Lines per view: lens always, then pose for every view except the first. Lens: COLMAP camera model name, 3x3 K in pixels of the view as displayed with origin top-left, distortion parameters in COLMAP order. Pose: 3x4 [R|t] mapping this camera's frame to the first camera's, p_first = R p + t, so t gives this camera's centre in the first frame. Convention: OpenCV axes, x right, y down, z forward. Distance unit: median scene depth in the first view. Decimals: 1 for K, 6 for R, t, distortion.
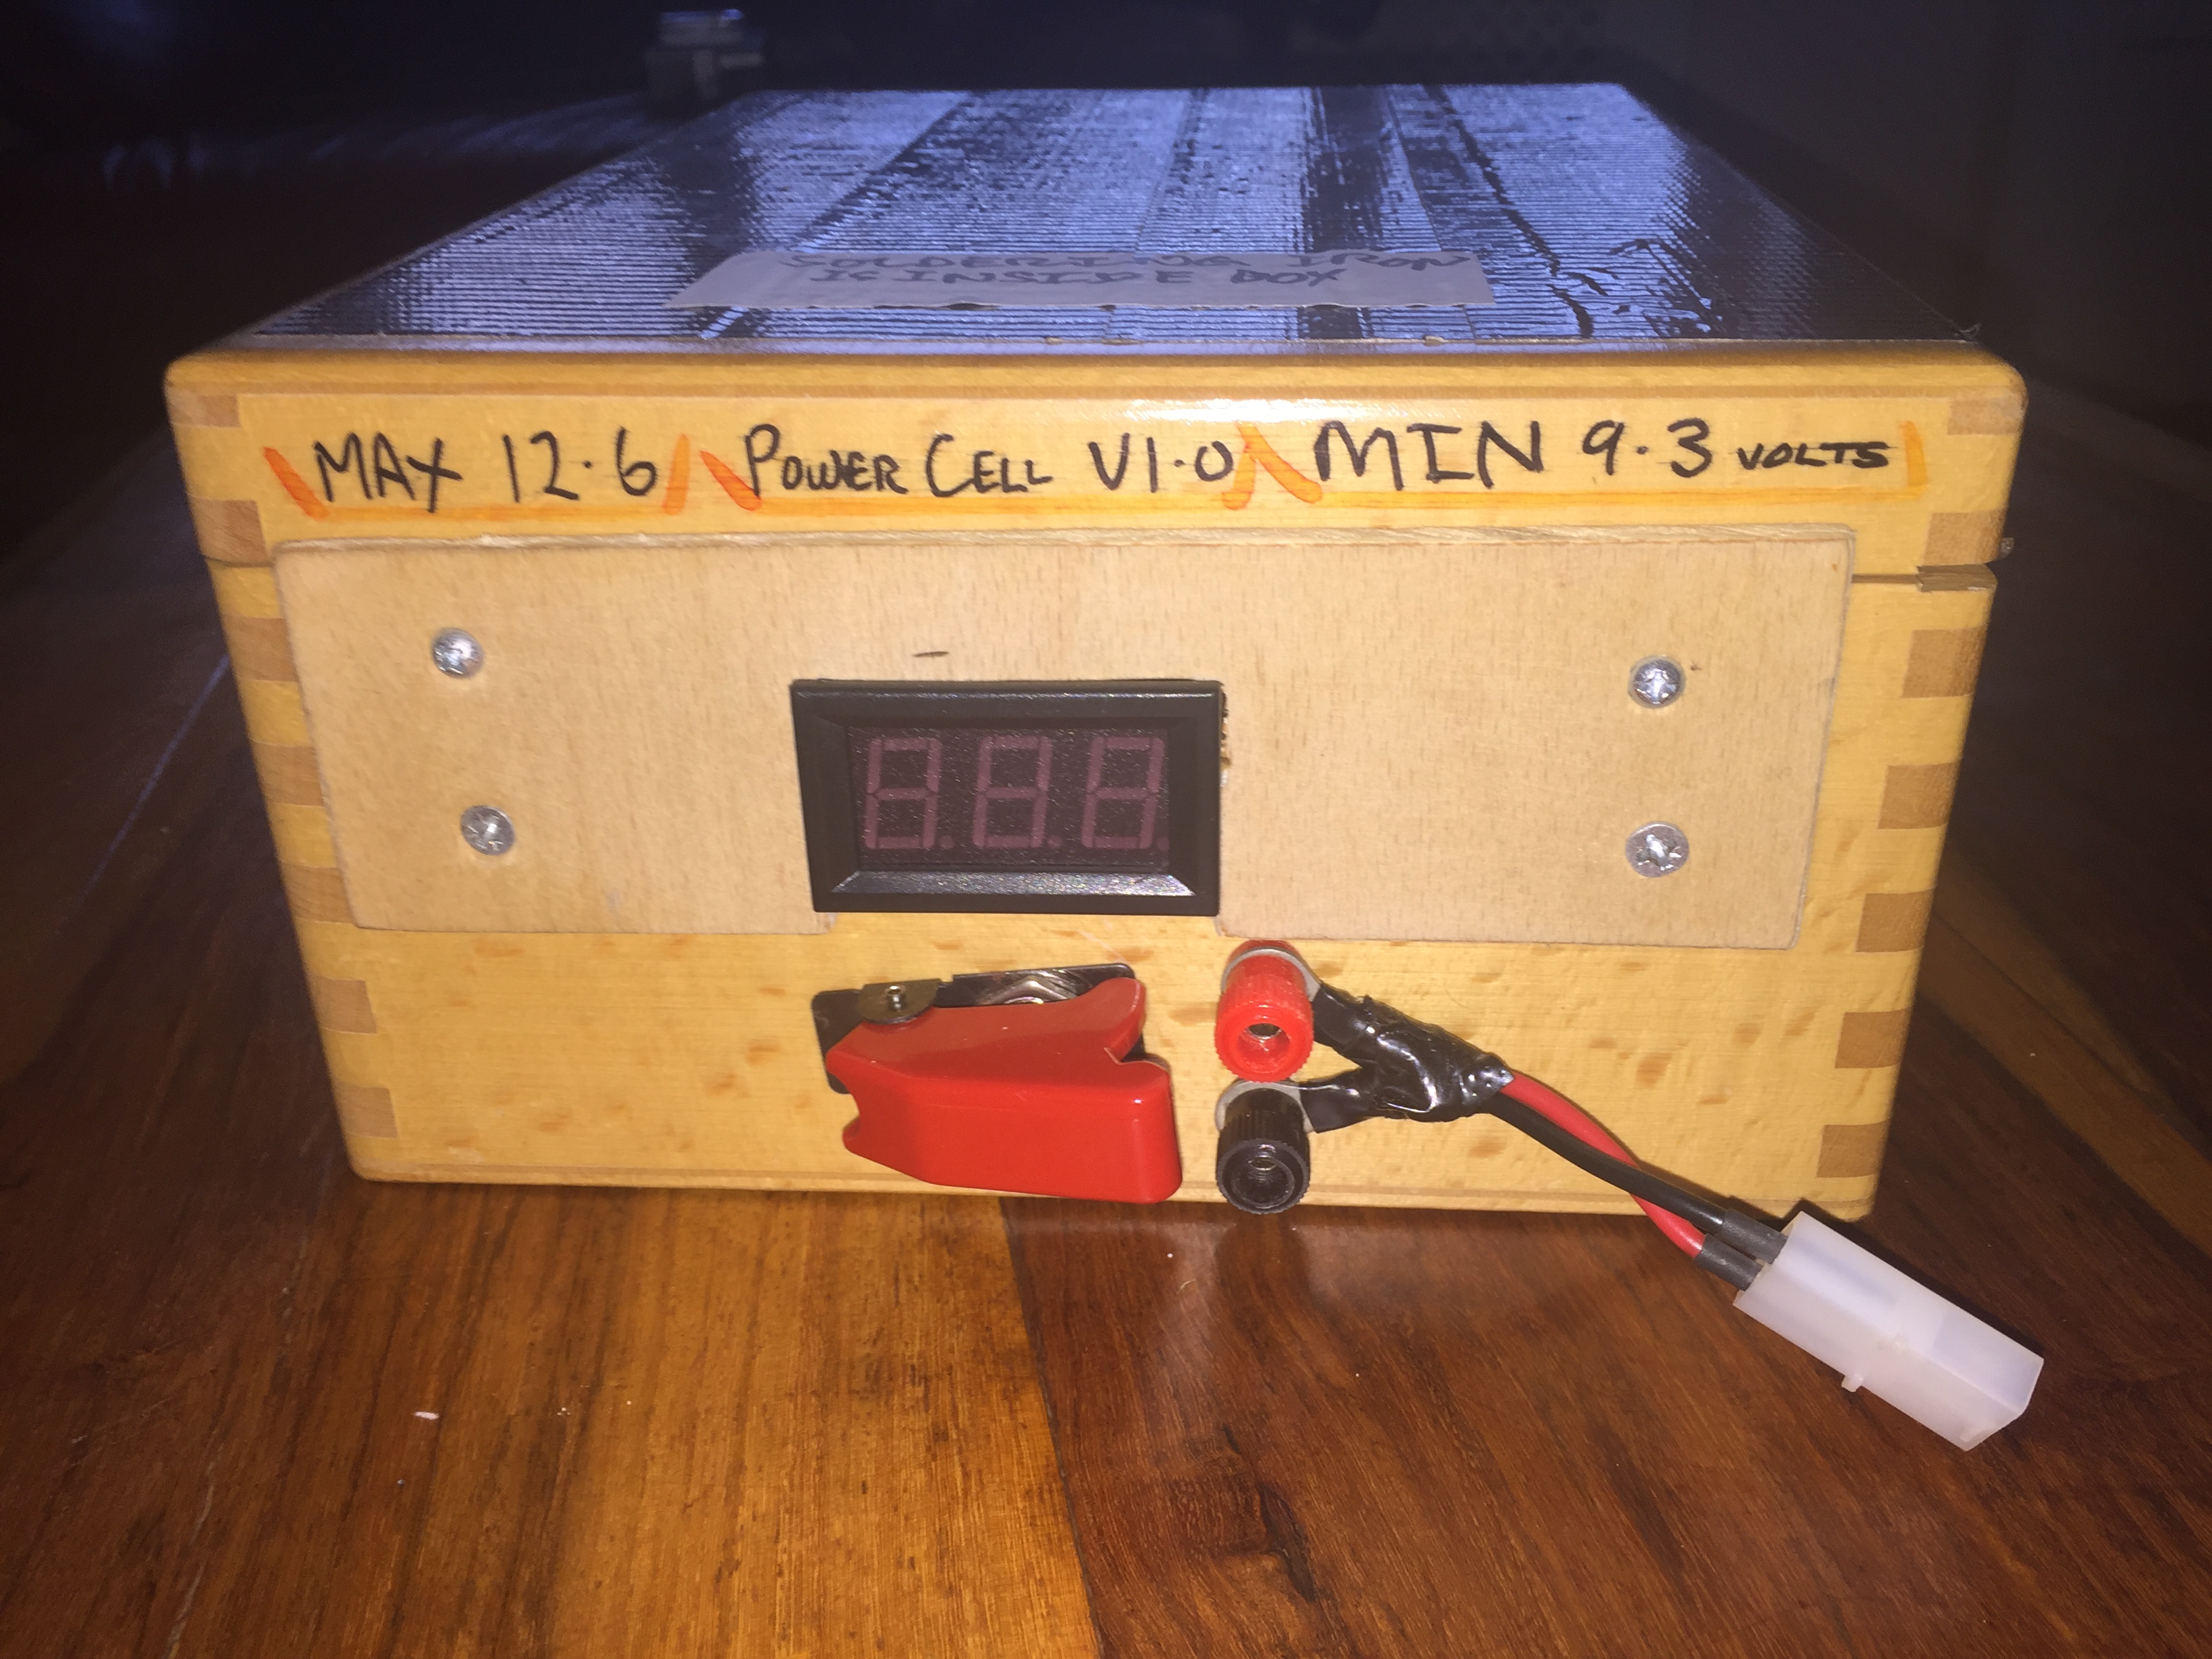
lens RADIAL K [[1876.4, 0, 1118.9], [0, 1876.4, 825.2], [0, 0, 1]] dist [0.089588, -0.137783]
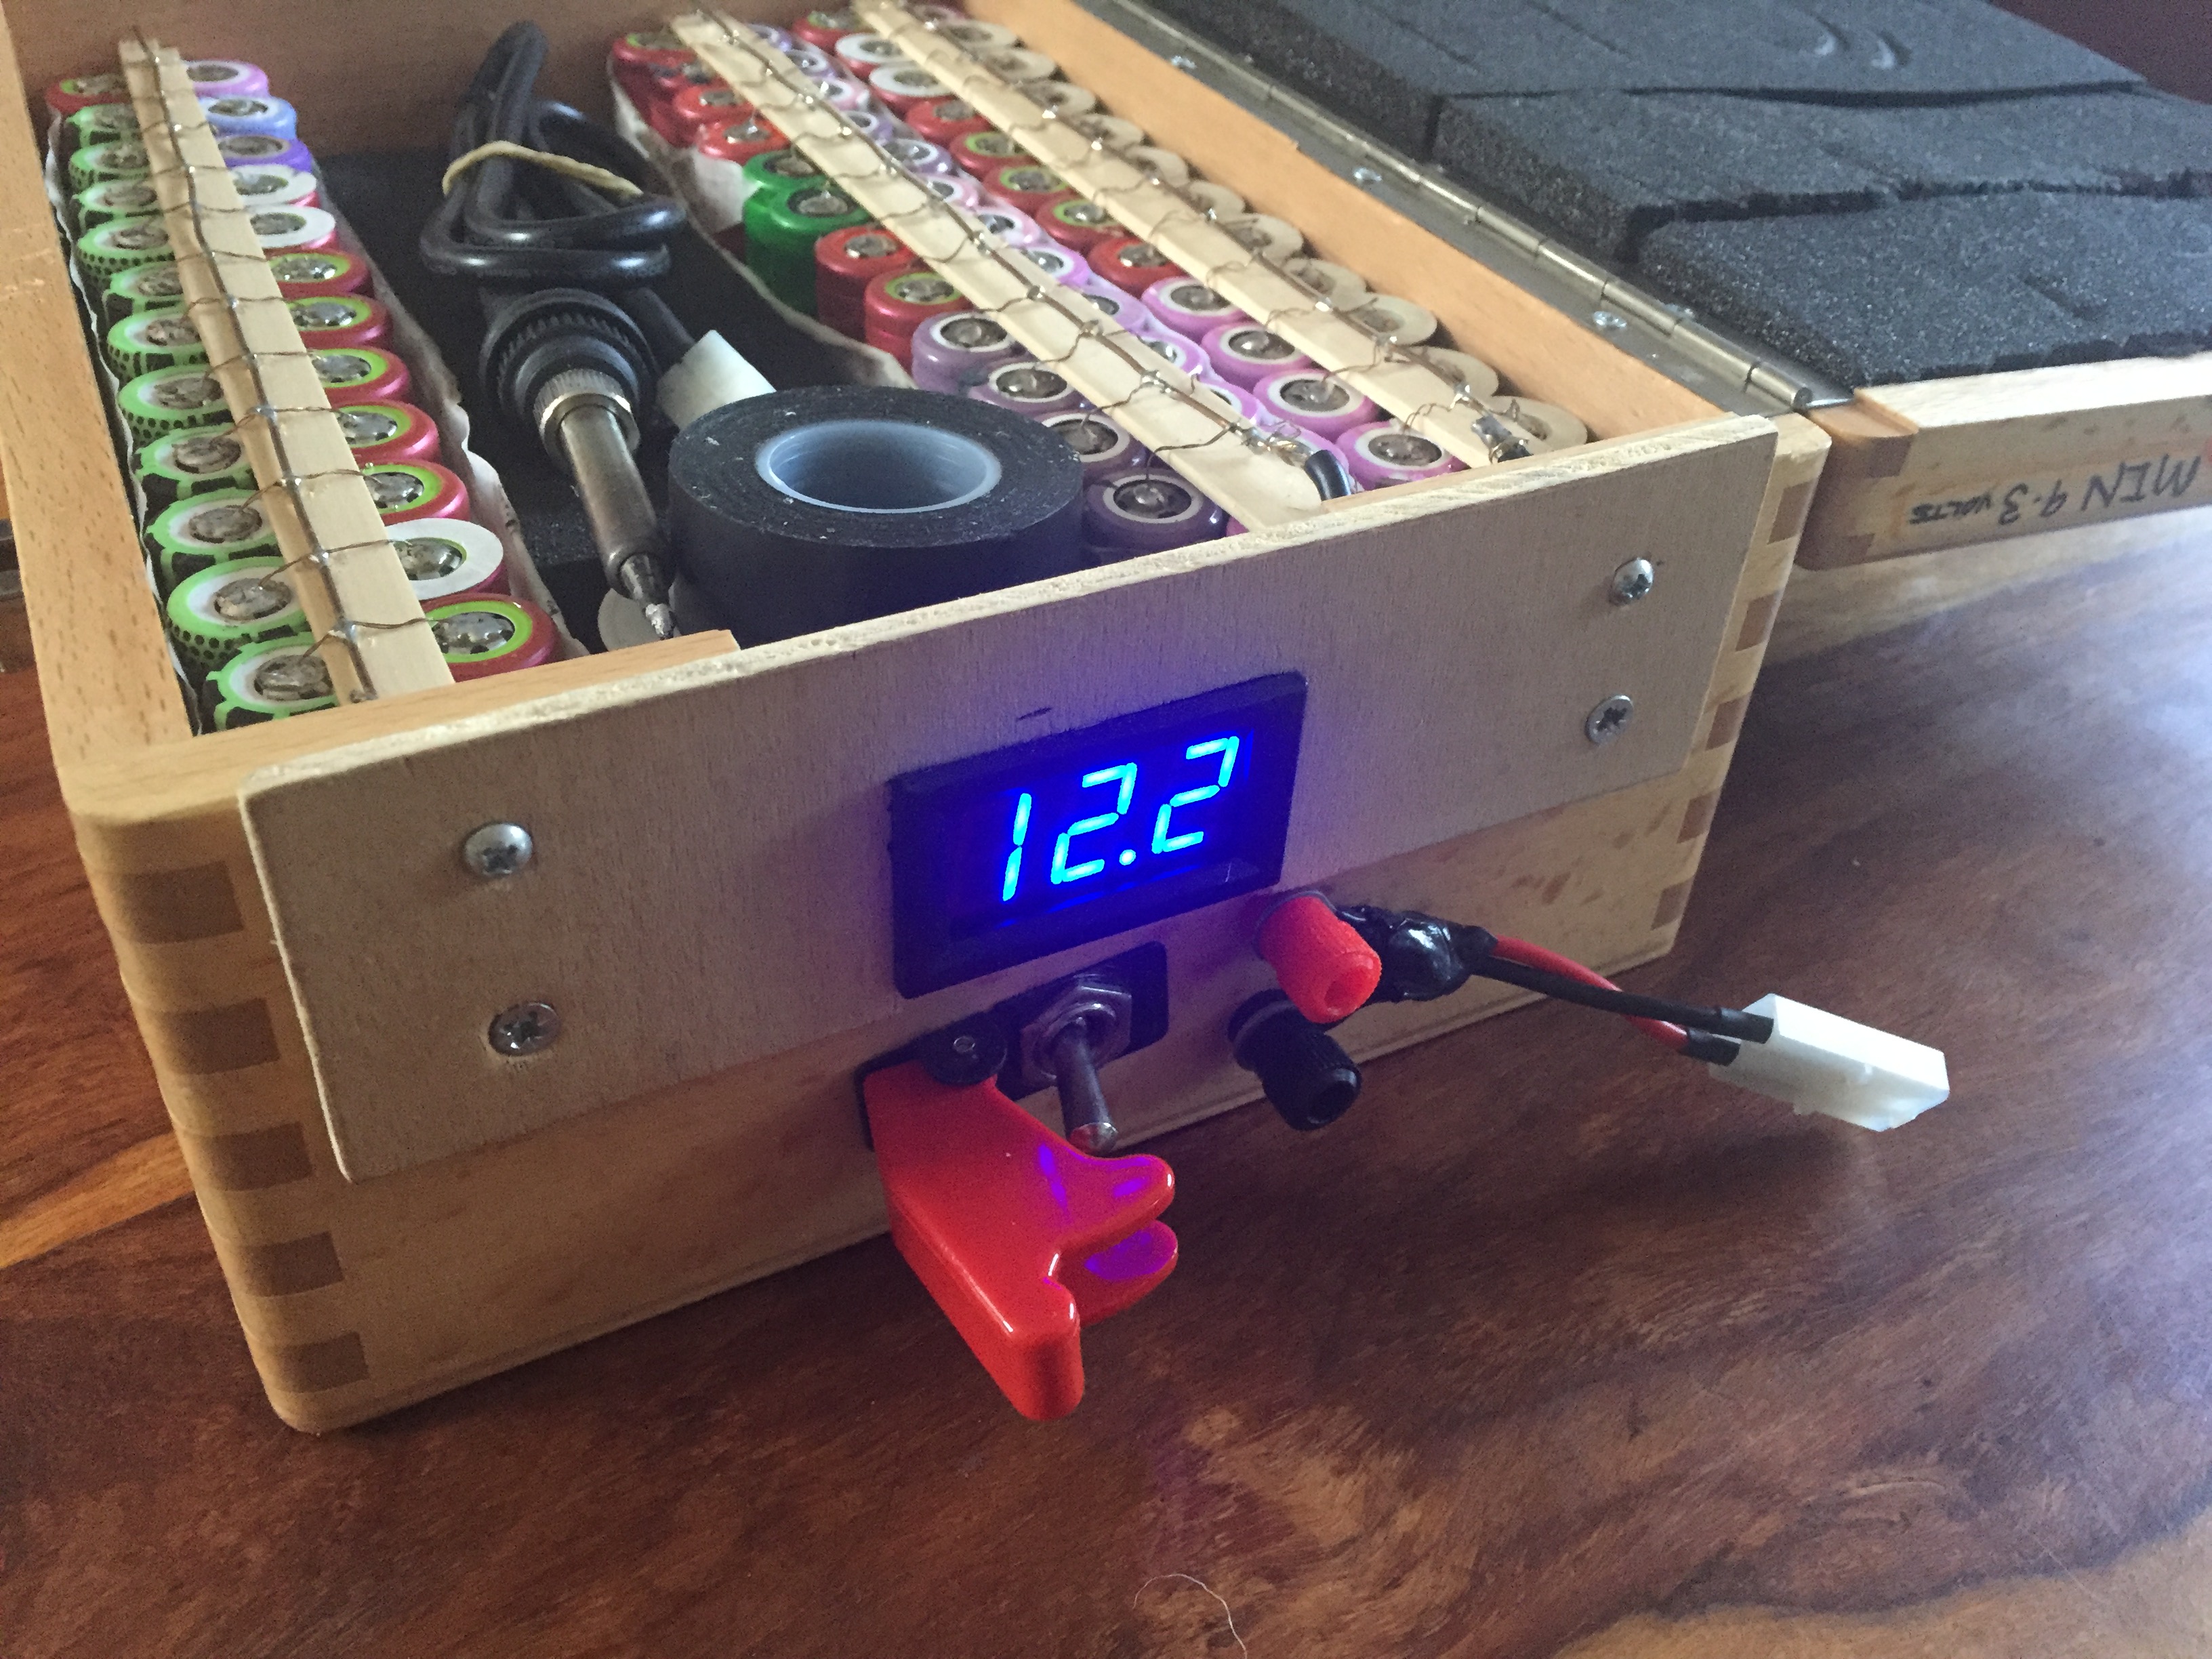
lens RADIAL K [[1876.4, 0, 1118.9], [0, 1876.4, 825.2], [0, 0, 1]] dist [0.089588, -0.137783]
pose [[0.855157, -0.267871, 0.443792, -0.476053], [0.173137, 0.954565, 0.242548, -0.248186], [-0.488600, -0.130580, 0.862681, 0.179313]]
